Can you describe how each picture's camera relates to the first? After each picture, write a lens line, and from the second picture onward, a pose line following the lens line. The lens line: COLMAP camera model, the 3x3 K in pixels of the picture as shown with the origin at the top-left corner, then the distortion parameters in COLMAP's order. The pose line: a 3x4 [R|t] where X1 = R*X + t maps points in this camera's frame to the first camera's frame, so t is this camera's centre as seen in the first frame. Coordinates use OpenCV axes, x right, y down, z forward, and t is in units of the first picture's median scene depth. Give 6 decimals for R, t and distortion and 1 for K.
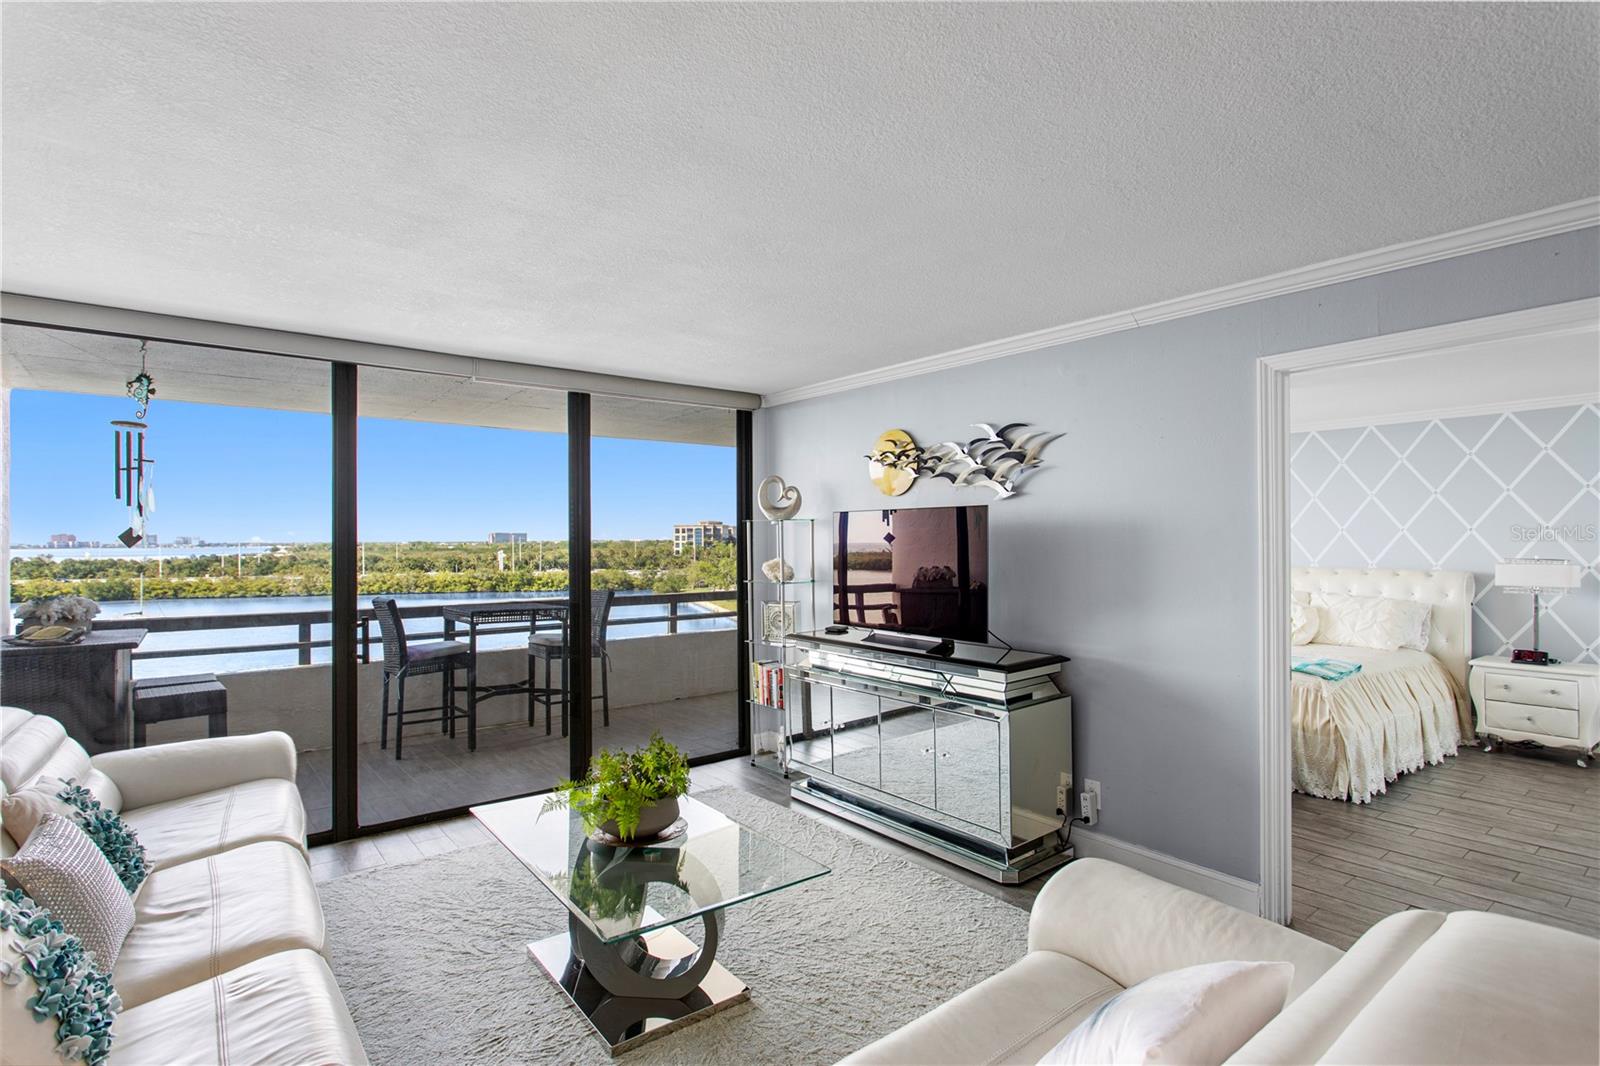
lens RADIAL K [[788.6, 0, 799.6], [0, 788.6, 538.7], [0, 0, 1]] dist [-0.005706, 0.001624]
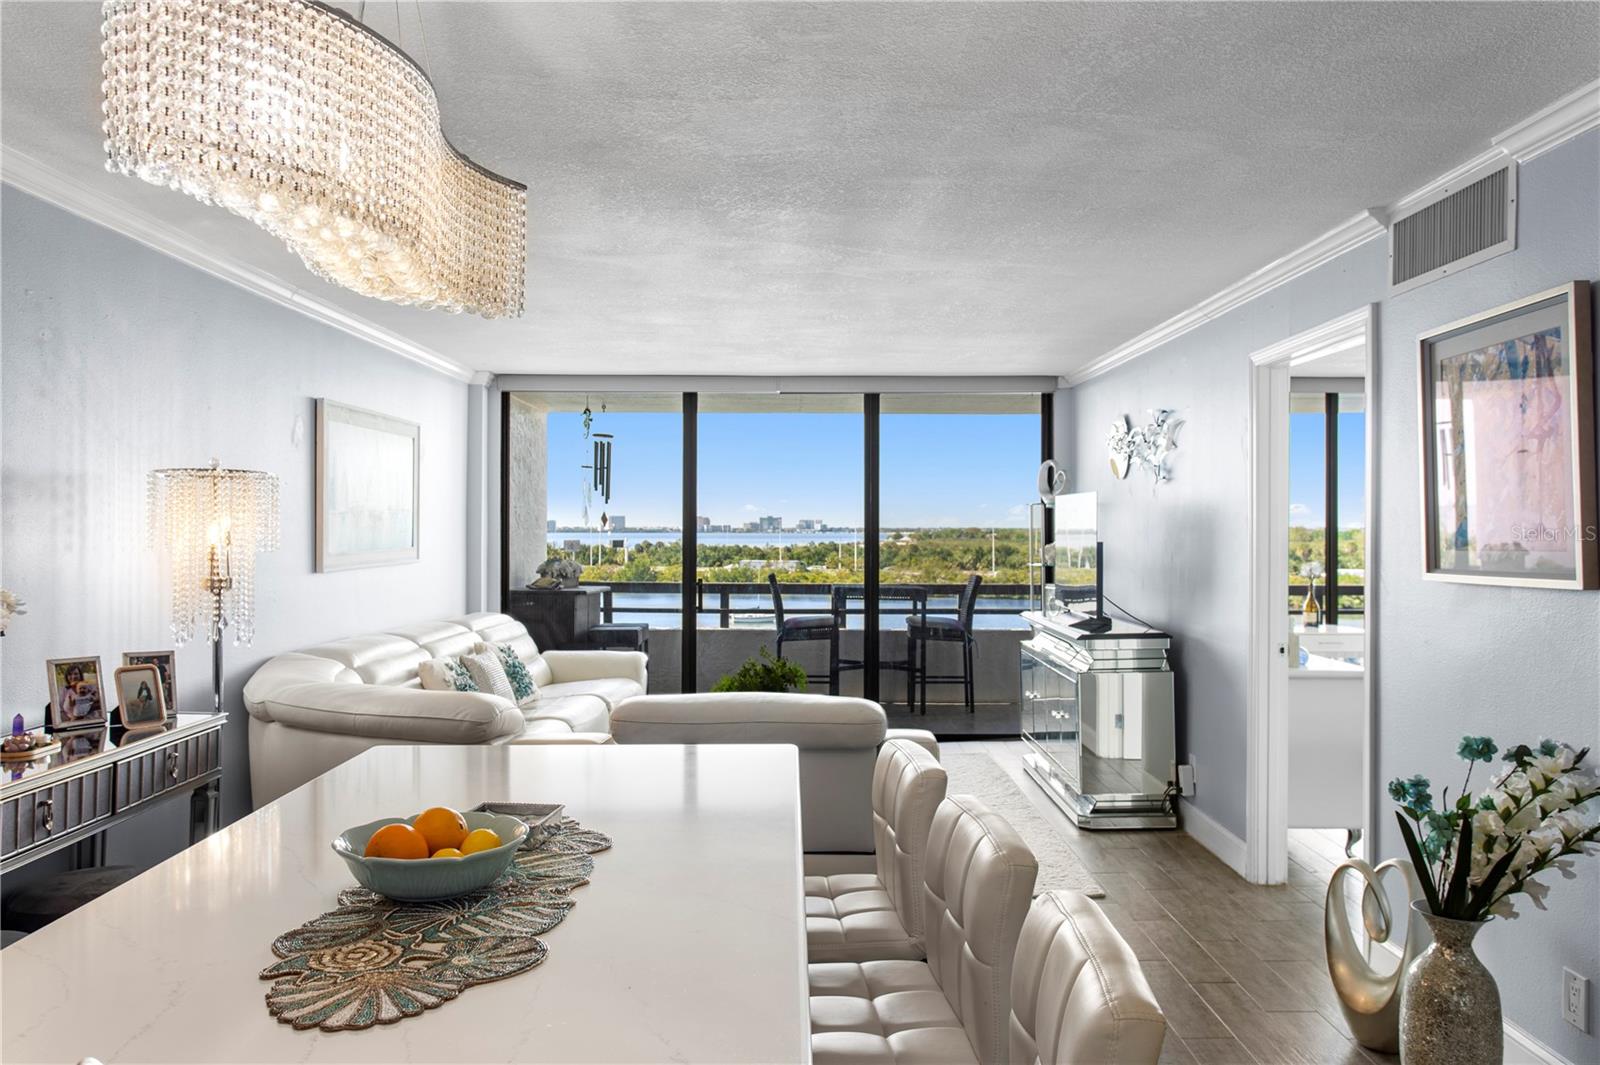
lens RADIAL K [[1207.5, 0, 792.9], [0, 1207.5, 516.7], [0, 0, 1]] dist [0.002924, 0.000104]
pose [[0.780533, 0.000447, -0.625114, 0.439307], [-0.004271, 0.999980, -0.004618, 0.000646], [0.625100, 0.006274, 0.780520, -0.263321]]
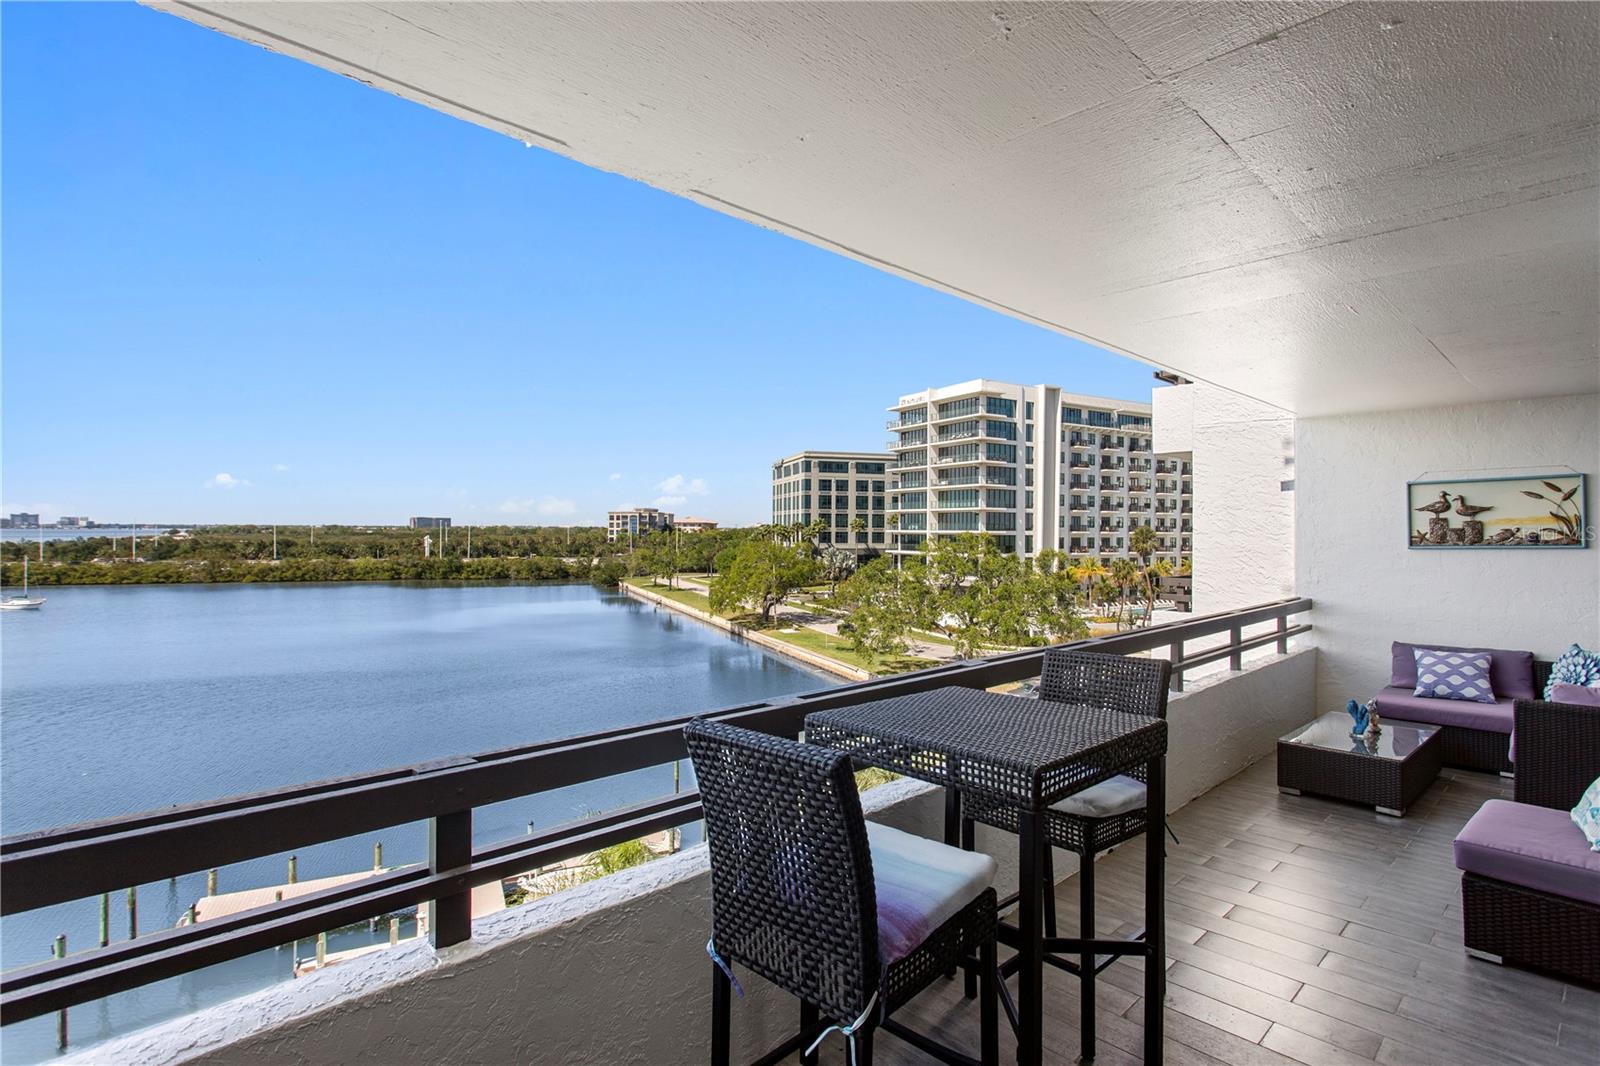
lens RADIAL K [[786.7, 0, 800.0], [0, 786.7, 533.0], [0, 0, 1]] dist [-0.010475, 0.007693]
pose [[0.996249, 0.011264, 0.085793, -0.400852], [-0.011861, 0.999909, 0.006453, -0.001297], [-0.085712, -0.007446, 0.996292, 0.525999]]
